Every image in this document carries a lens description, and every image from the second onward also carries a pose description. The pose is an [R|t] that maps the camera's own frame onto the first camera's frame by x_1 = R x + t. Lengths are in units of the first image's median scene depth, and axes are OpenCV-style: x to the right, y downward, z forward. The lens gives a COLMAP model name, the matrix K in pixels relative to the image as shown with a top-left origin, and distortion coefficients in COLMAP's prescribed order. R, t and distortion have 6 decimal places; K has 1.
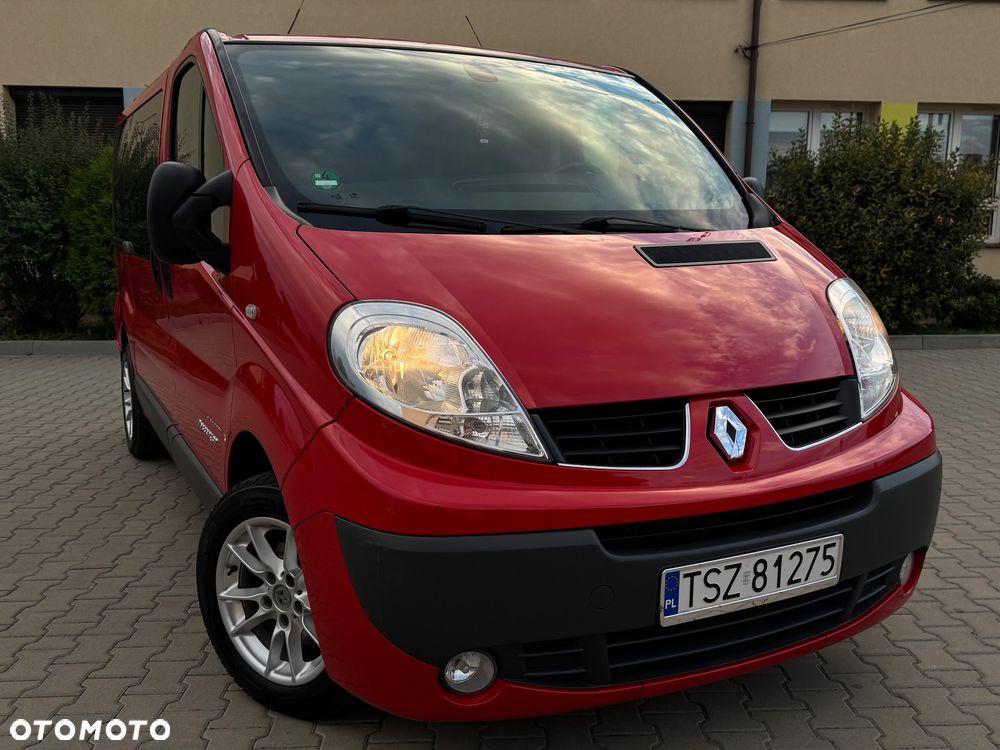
lens RADIAL K [[949.0, 0, 504.0], [0, 949.0, 386.8], [0, 0, 1]] dist [0.143737, -0.270931]
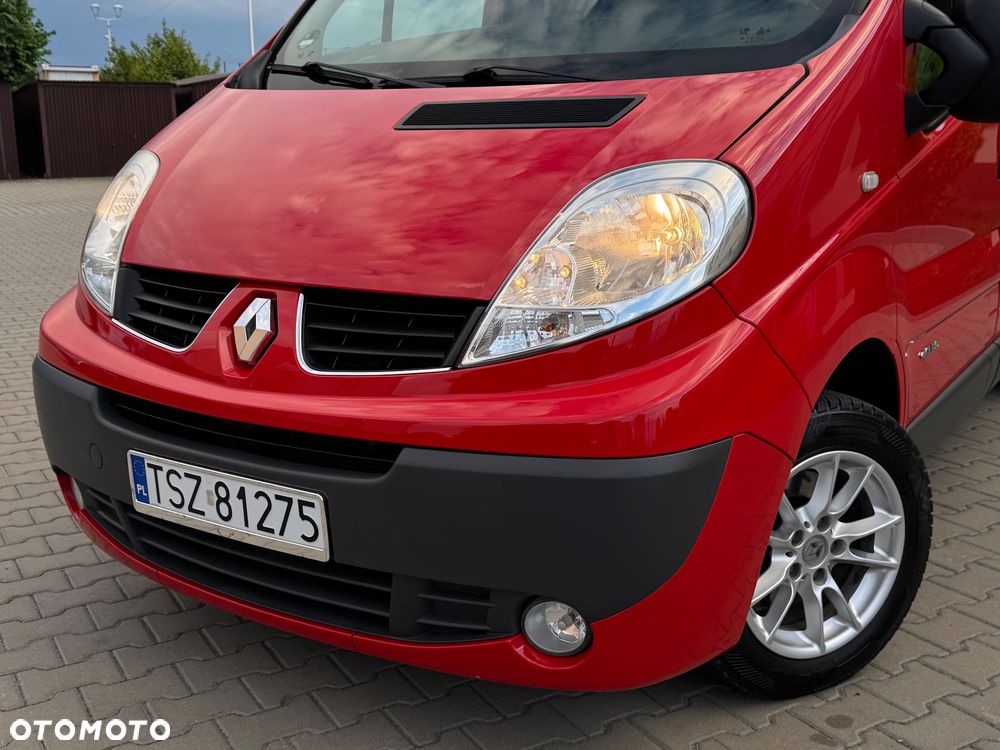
lens RADIAL K [[1088.7, 0, 498.3], [0, 1088.7, 376.2], [0, 0, 1]] dist [0.107374, -0.128011]
pose [[0.473460, 0.199627, -0.857896, 1.136593], [-0.139533, 0.978679, 0.150726, -0.083155], [0.869693, 0.048342, 0.491220, 0.714521]]
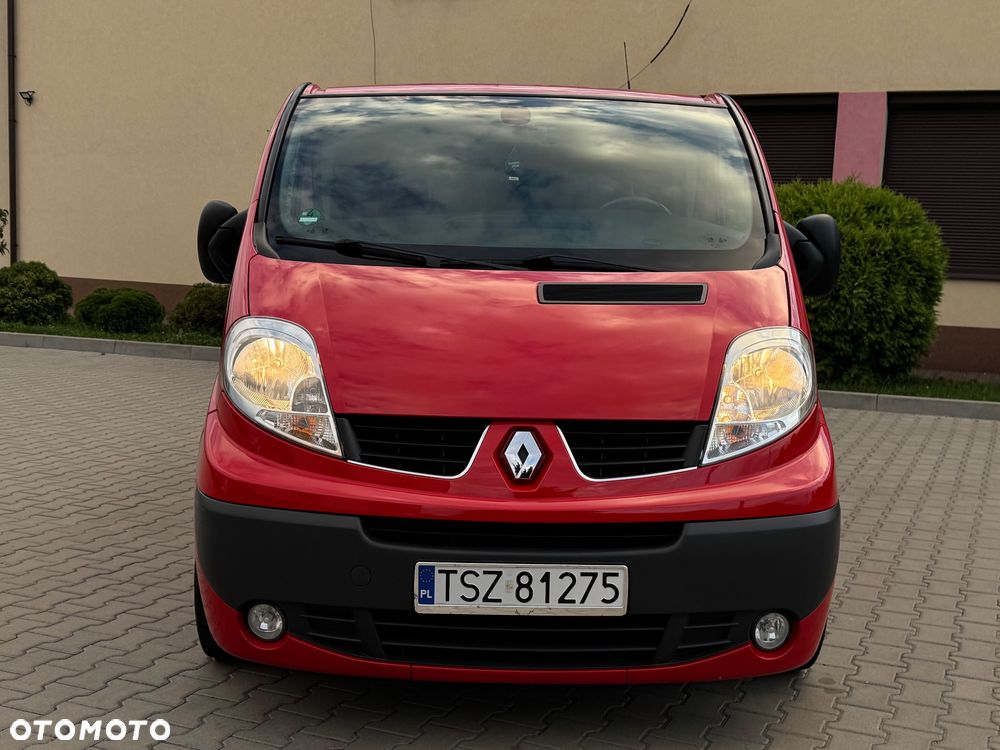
lens RADIAL K [[1157.0, 0, 484.7], [0, 1157.0, 375.5], [0, 0, 1]] dist [0.203513, -0.001892]
pose [[0.891708, 0.078163, -0.445810, 0.776257], [-0.100704, 0.994548, -0.027055, -0.002959], [0.441265, 0.069020, 0.894719, -0.219125]]
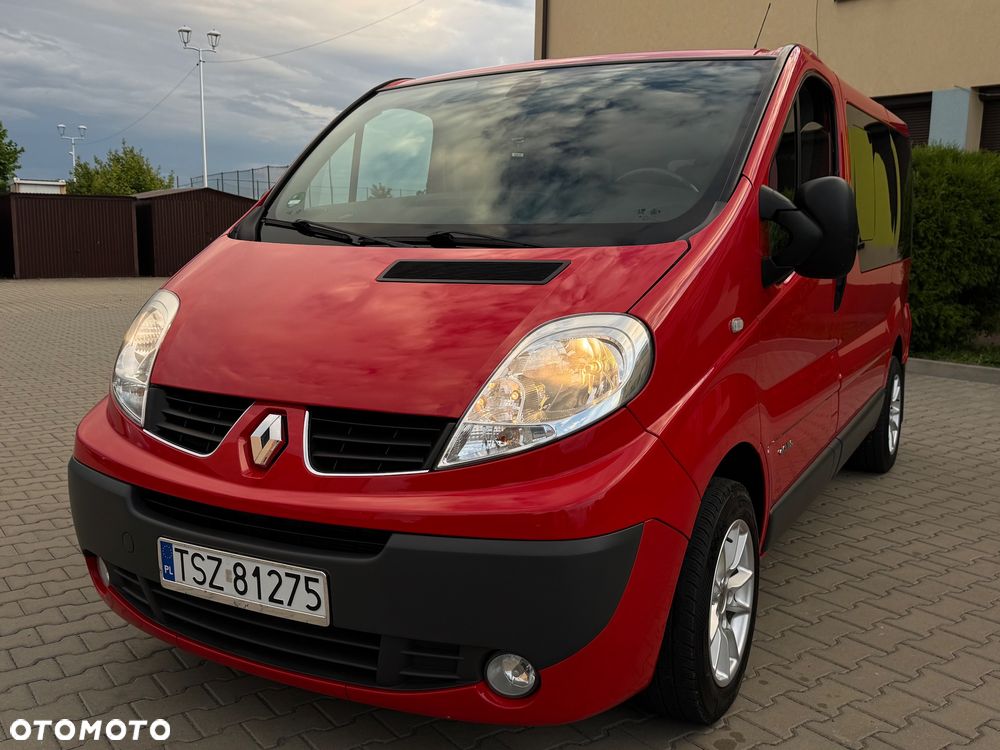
lens RADIAL K [[950.8, 0, 501.3], [0, 950.8, 377.2], [0, 0, 1]] dist [0.131806, -0.239387]
pose [[0.544635, 0.132174, -0.828193, 1.210541], [-0.145965, 0.987371, 0.061588, -0.118427], [0.825874, 0.087344, 0.557049, 0.618261]]
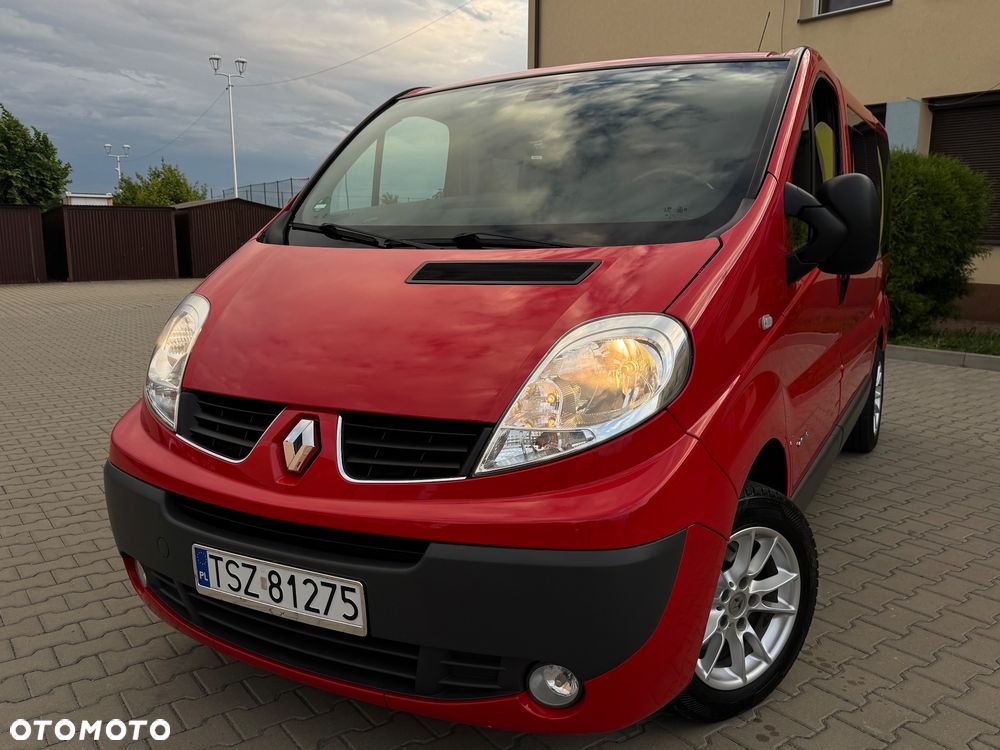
lens RADIAL K [[837.7, 0, 501.2], [0, 837.7, 378.0], [0, 0, 1]] dist [0.103769, -0.166320]
pose [[0.548109, 0.140047, -0.824599, 1.077651], [-0.132894, 0.987940, 0.079454, -0.122704], [0.825782, 0.066035, 0.560110, 0.659316]]
